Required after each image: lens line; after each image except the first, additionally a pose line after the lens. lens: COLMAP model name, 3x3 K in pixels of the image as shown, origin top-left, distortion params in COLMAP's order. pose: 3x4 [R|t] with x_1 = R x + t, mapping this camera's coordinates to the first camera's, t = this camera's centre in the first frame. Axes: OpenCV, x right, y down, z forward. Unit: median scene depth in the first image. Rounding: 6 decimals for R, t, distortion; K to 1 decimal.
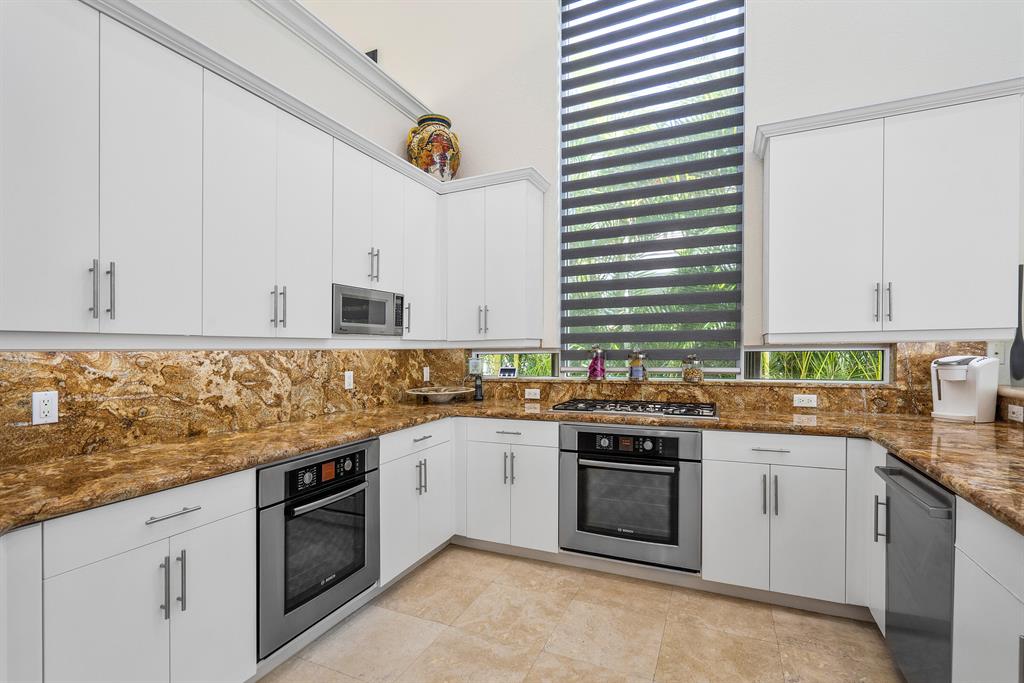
lens RADIAL K [[474.9, 0, 499.6], [0, 474.9, 353.0], [0, 0, 1]] dist [0.002088, -0.001086]
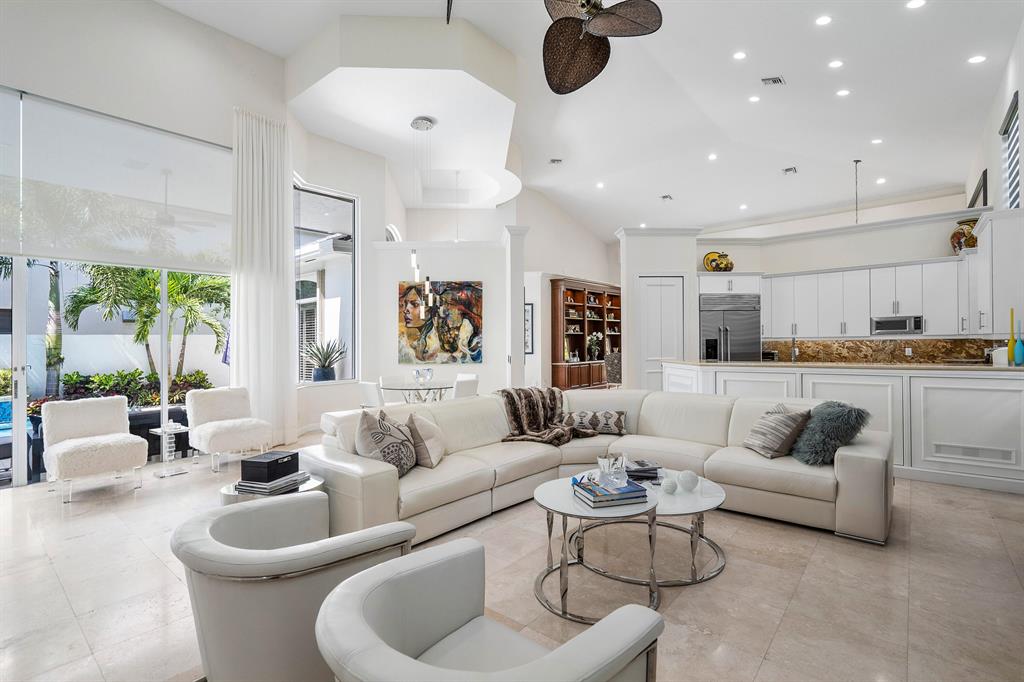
lens RADIAL K [[474.9, 0, 503.6], [0, 474.9, 337.3], [0, 0, 1]] dist [0.002088, -0.001086]
pose [[-0.269447, 0.005579, -0.962999, 2.629252], [0.012375, 0.999921, 0.002331, -0.049005], [0.962936, -0.011289, -0.269494, -0.348541]]
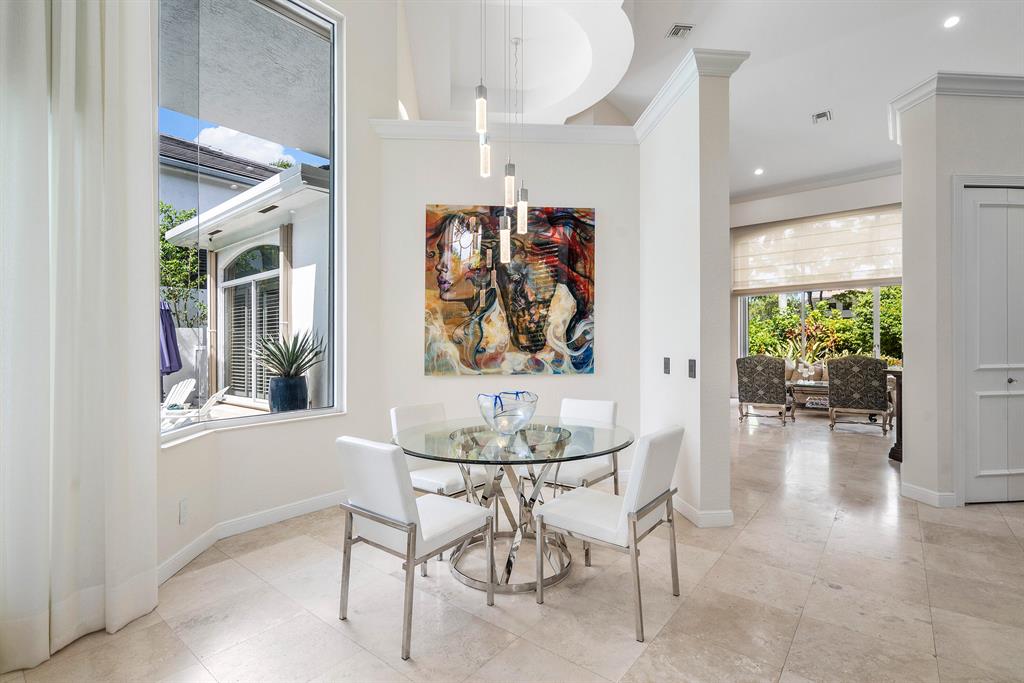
lens RADIAL K [[474.9, 0, 509.6], [0, 474.9, 341.5], [0, 0, 1]] dist [0.002088, -0.001086]
pose [[-0.238504, 0.008158, -0.971107, 1.332619], [0.008138, 0.999946, 0.006401, 0.004934], [0.971108, -0.006376, -0.238557, -1.158715]]
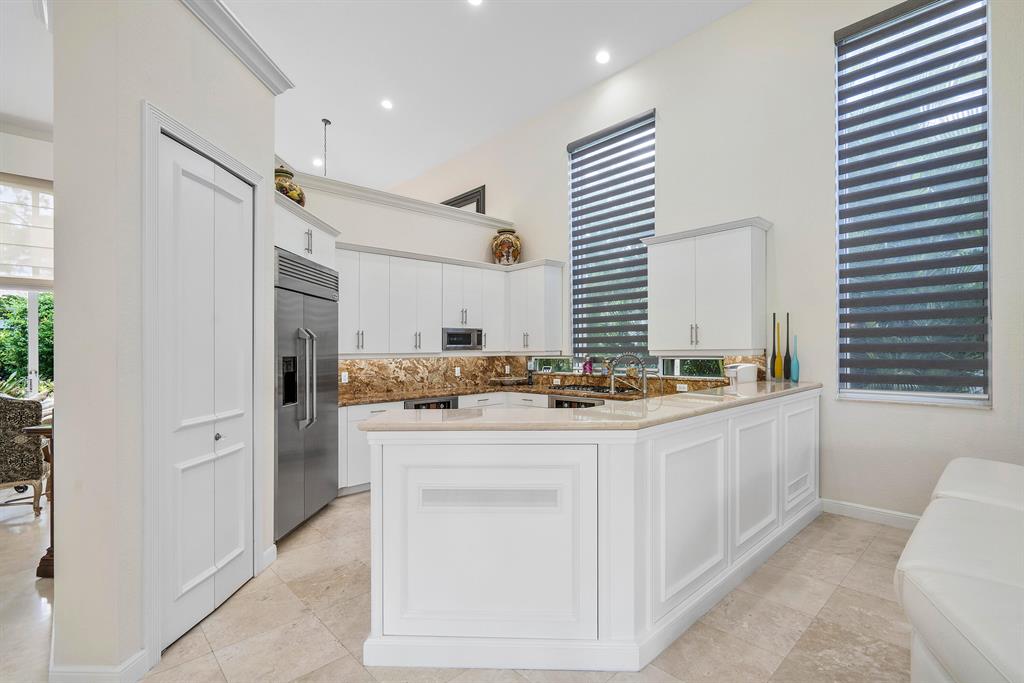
lens RADIAL K [[474.9, 0, 510.0], [0, 474.9, 351.0], [0, 0, 1]] dist [0.002088, -0.001086]
pose [[0.927350, 0.001732, -0.374191, 0.654641], [-0.001510, 0.999998, 0.000886, -0.033786], [0.374192, -0.000257, 0.927351, -0.801830]]
